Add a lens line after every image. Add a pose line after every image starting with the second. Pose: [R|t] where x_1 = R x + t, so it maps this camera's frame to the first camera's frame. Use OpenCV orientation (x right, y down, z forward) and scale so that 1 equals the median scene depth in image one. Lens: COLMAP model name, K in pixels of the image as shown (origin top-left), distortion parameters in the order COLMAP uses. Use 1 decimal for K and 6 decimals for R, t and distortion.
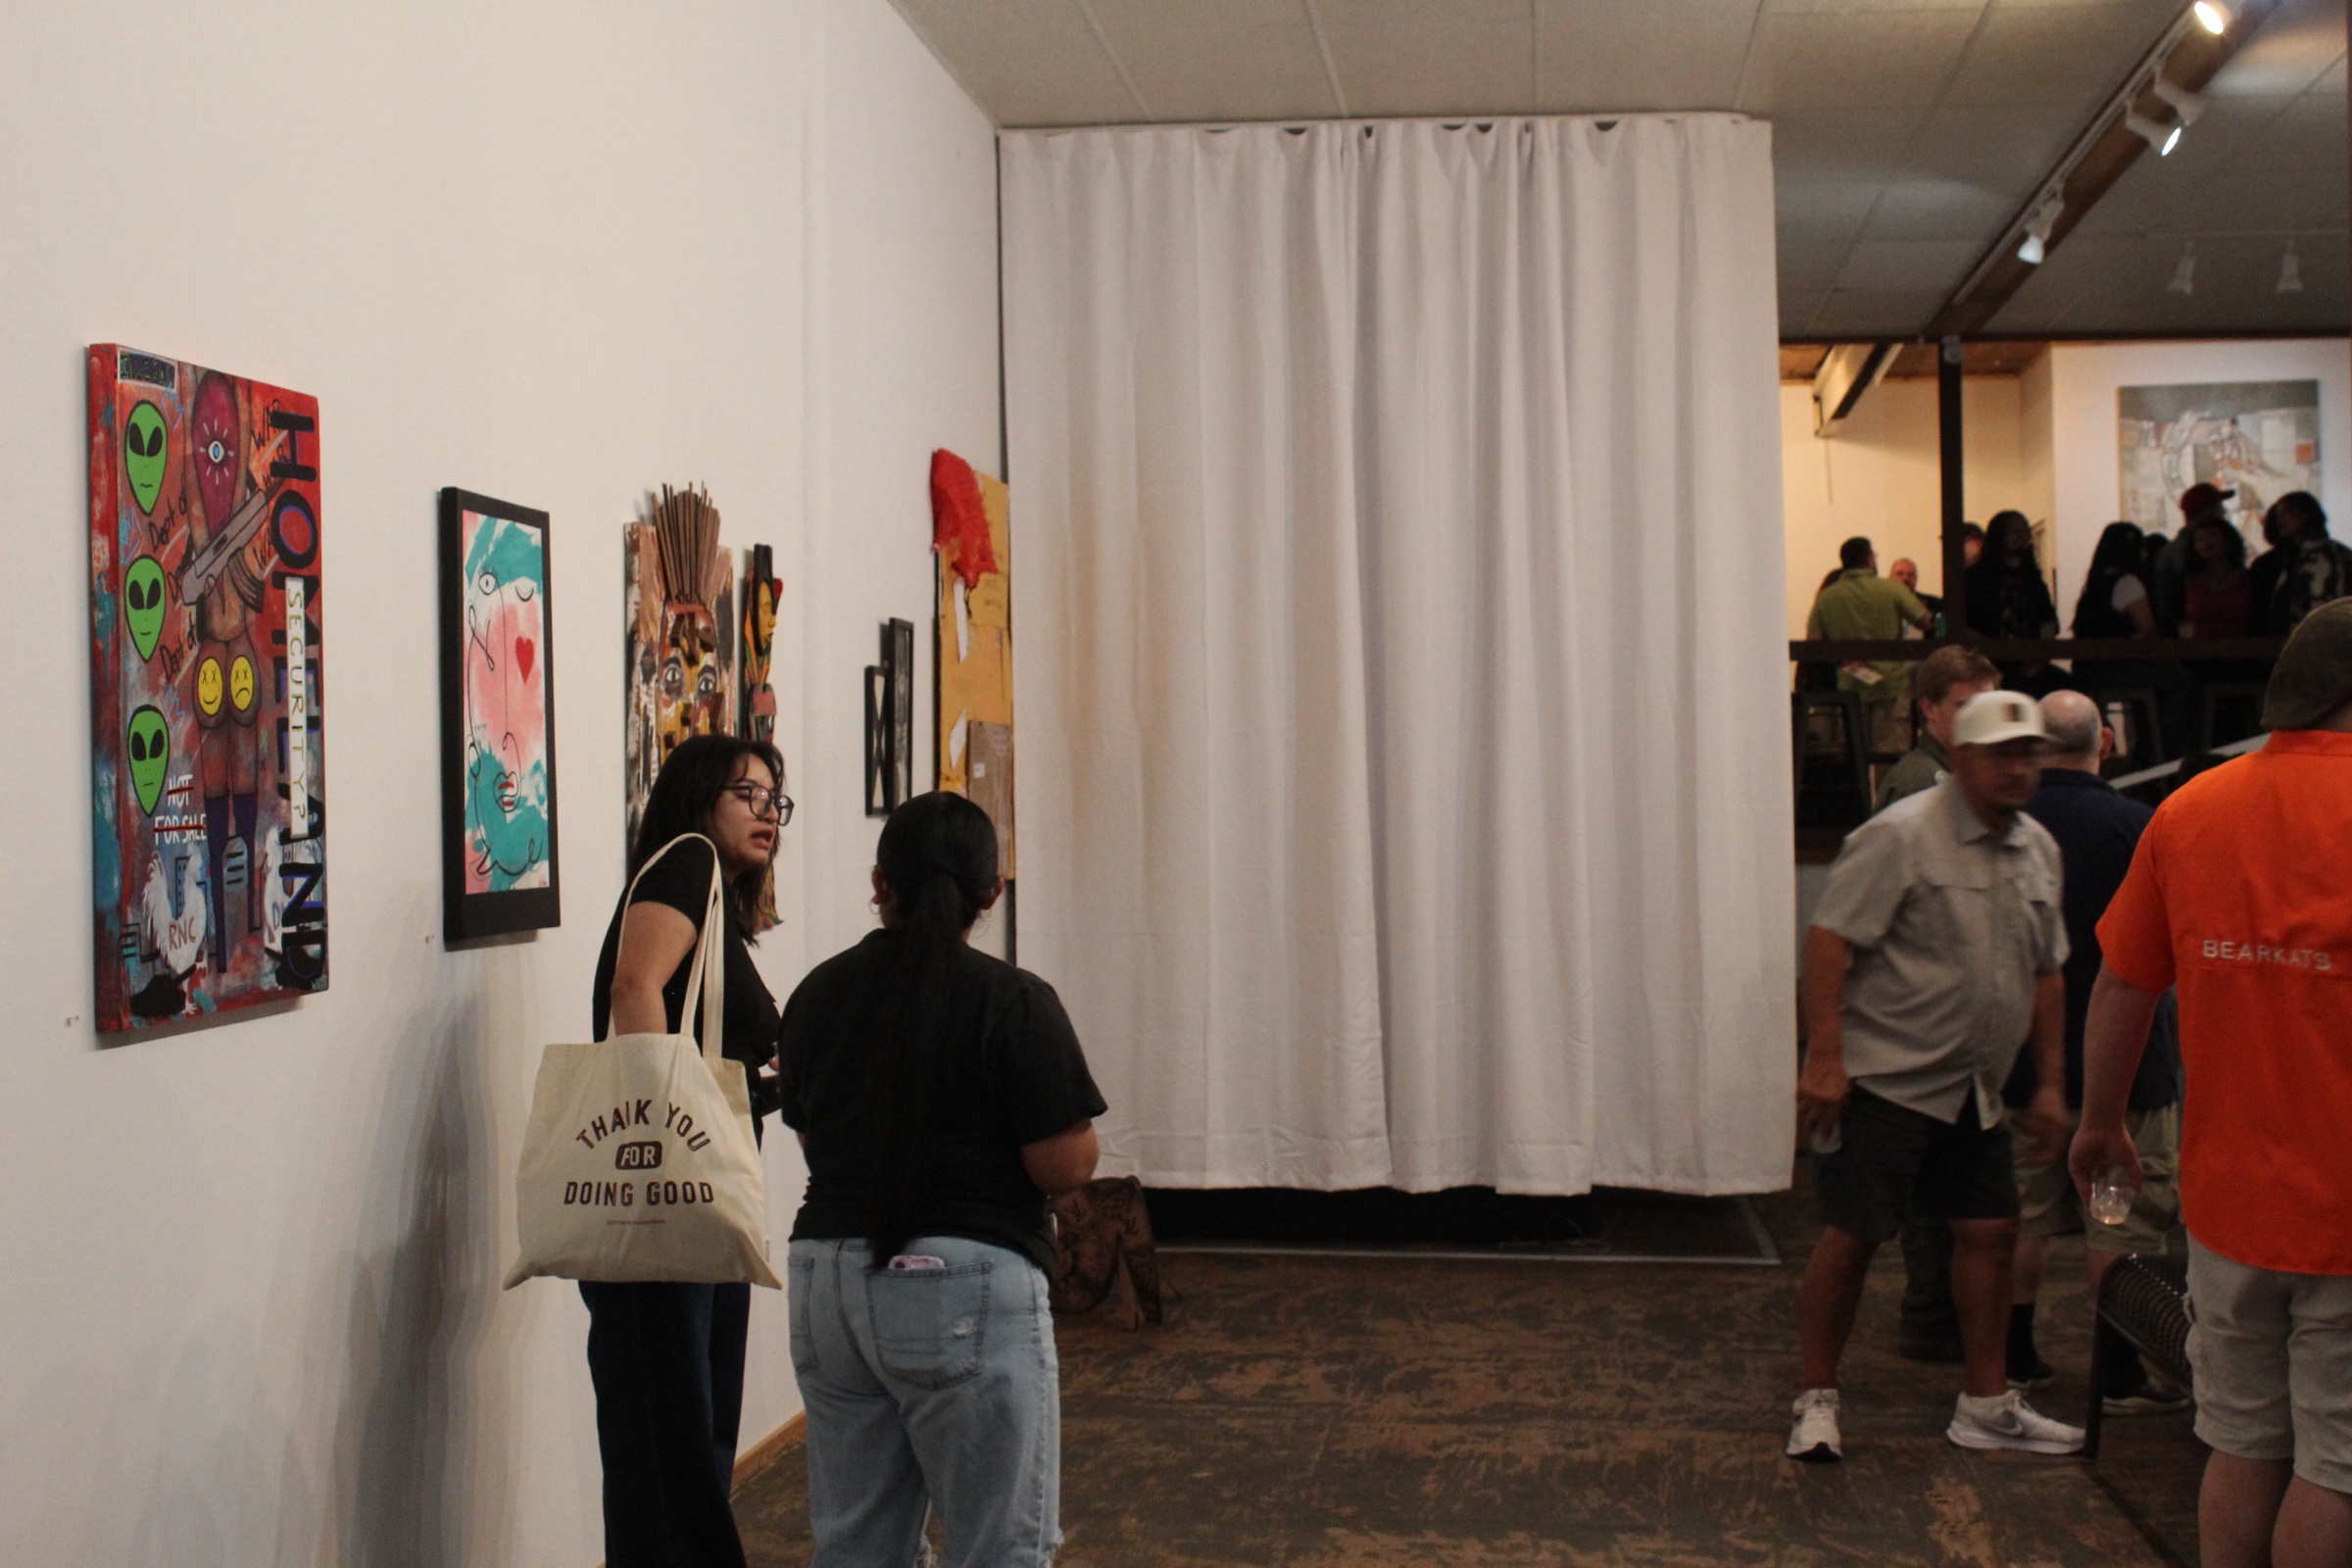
lens RADIAL K [[3077.8, 0, 1166.4], [0, 3077.8, 763.1], [0, 0, 1]] dist [-0.043522, 0.000000]
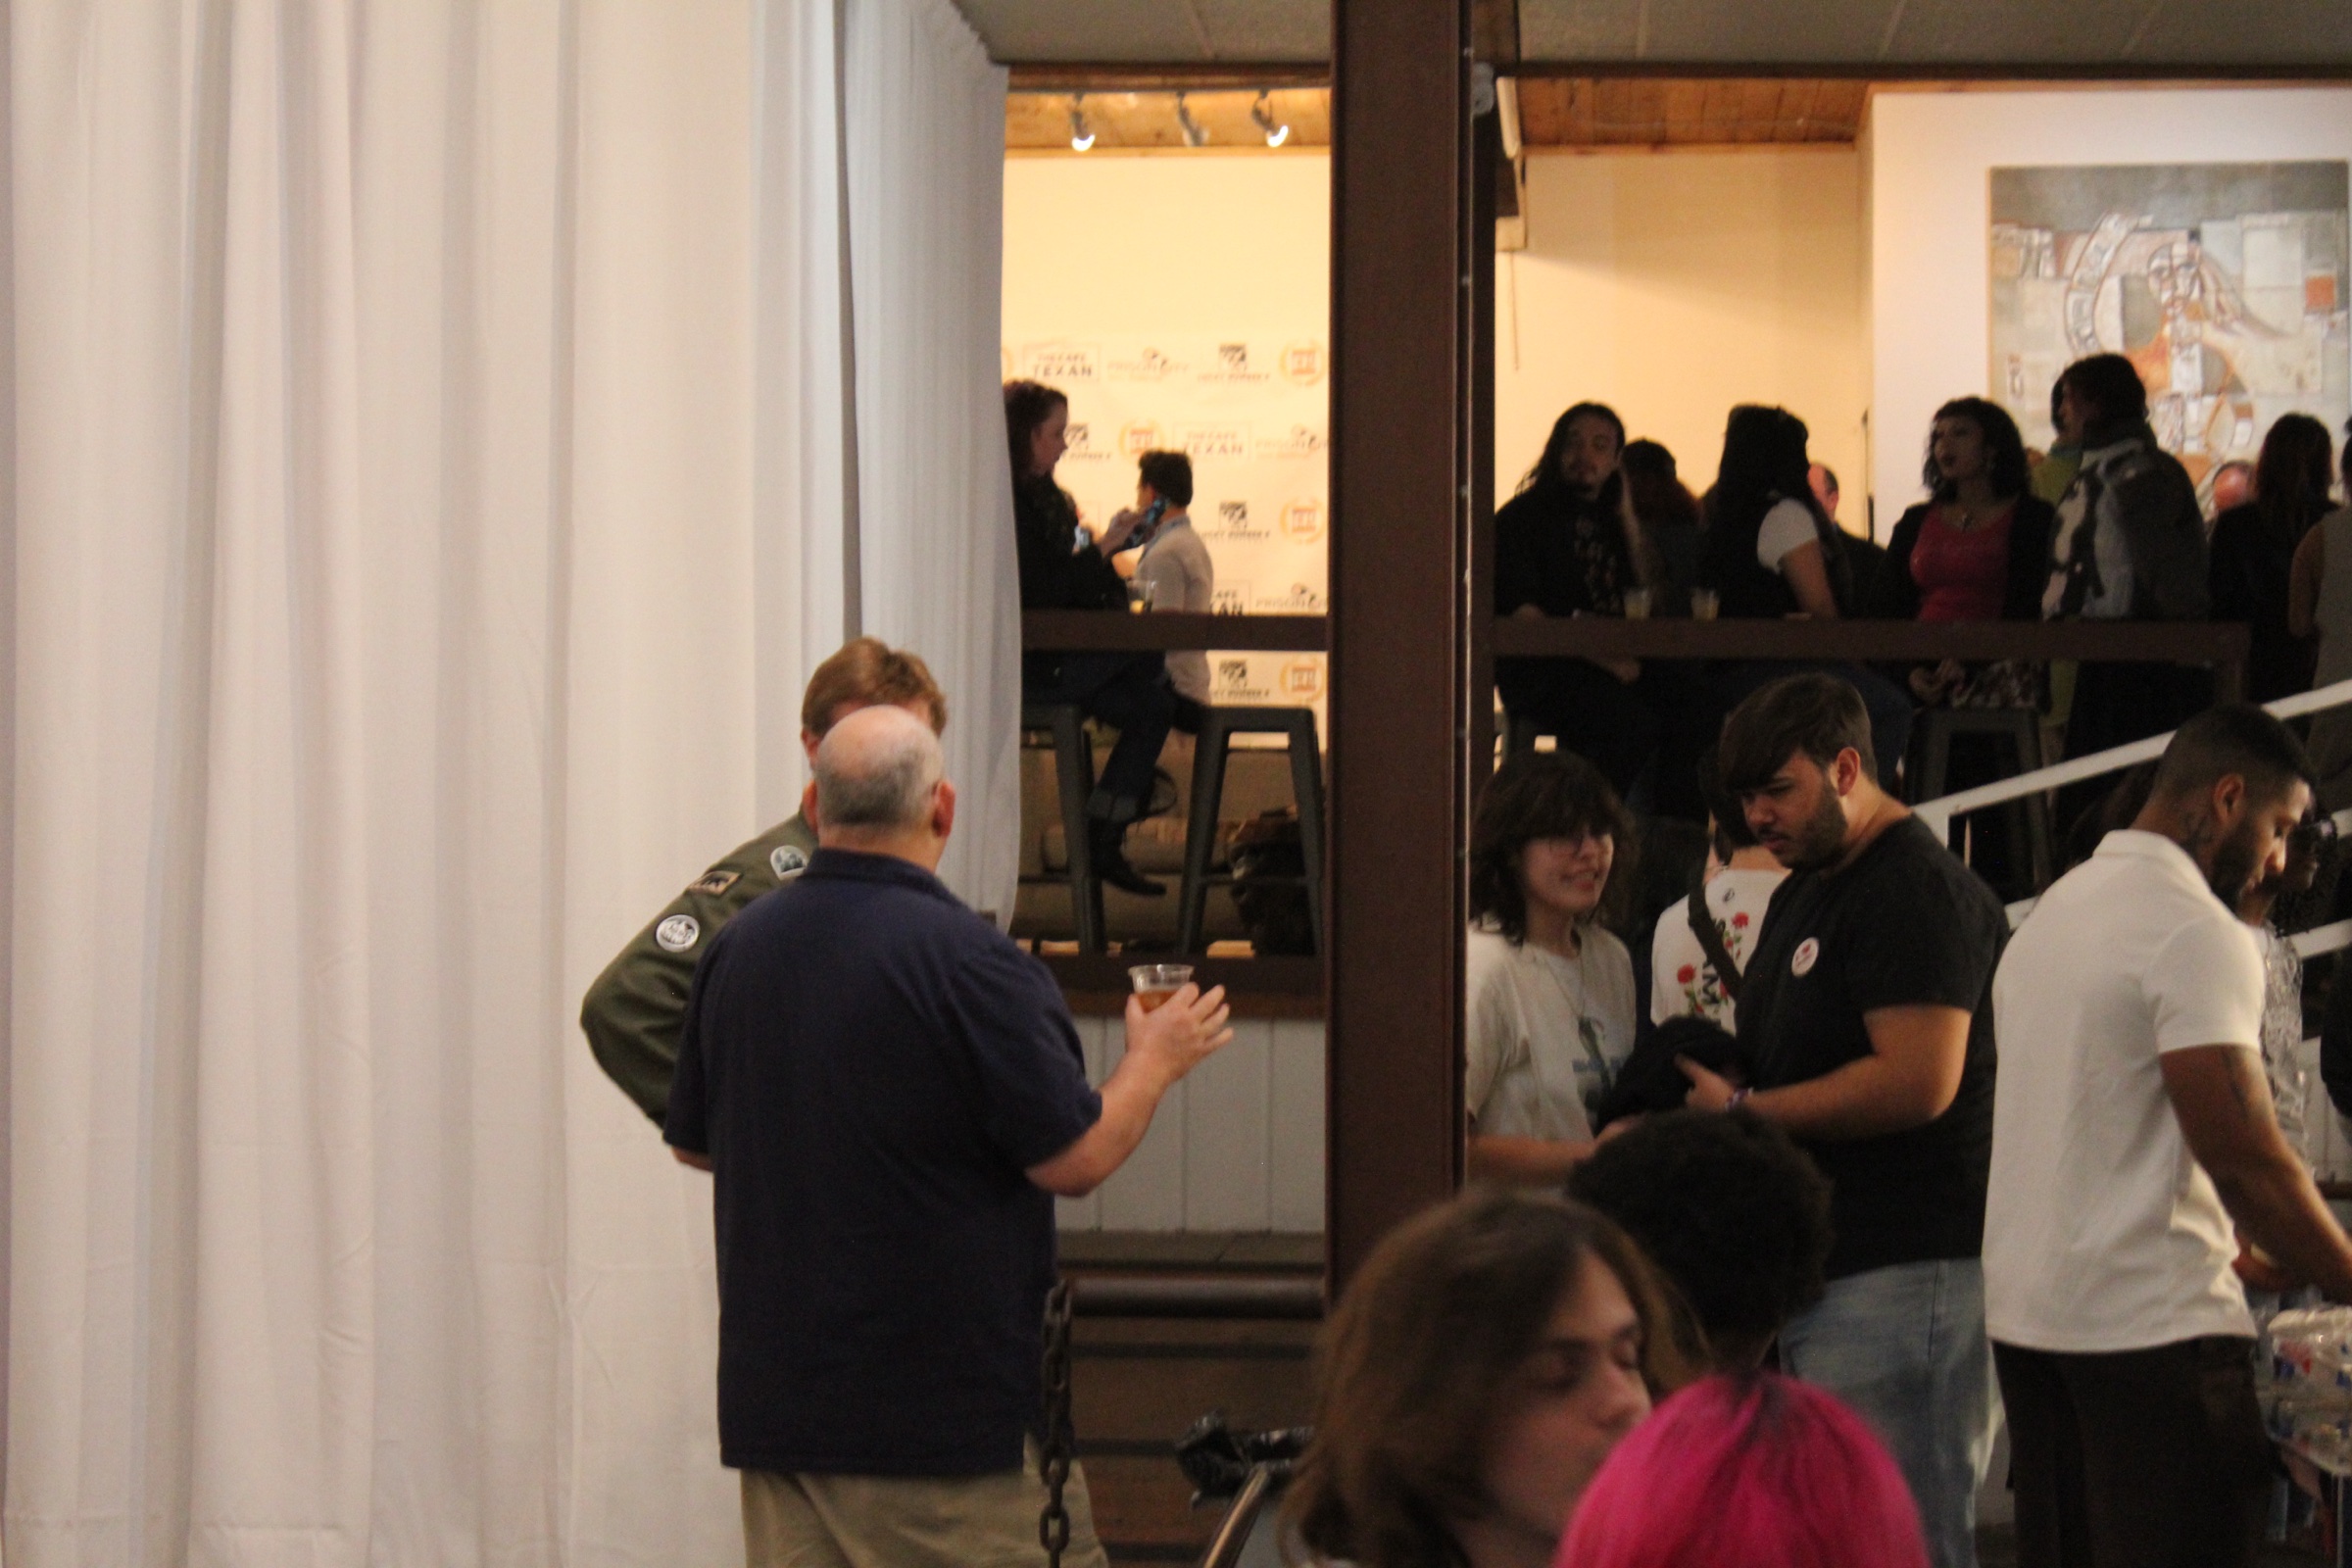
lens RADIAL K [[5578.8, 0, 1165.0], [0, 5578.8, 767.1], [0, 0, 1]] dist [0.062535, 0.000000]
pose [[0.998503, 0.017608, 0.051785, 0.225376], [-0.017044, 0.999791, -0.011317, -0.001903], [-0.051974, 0.010418, 0.998594, 0.004976]]
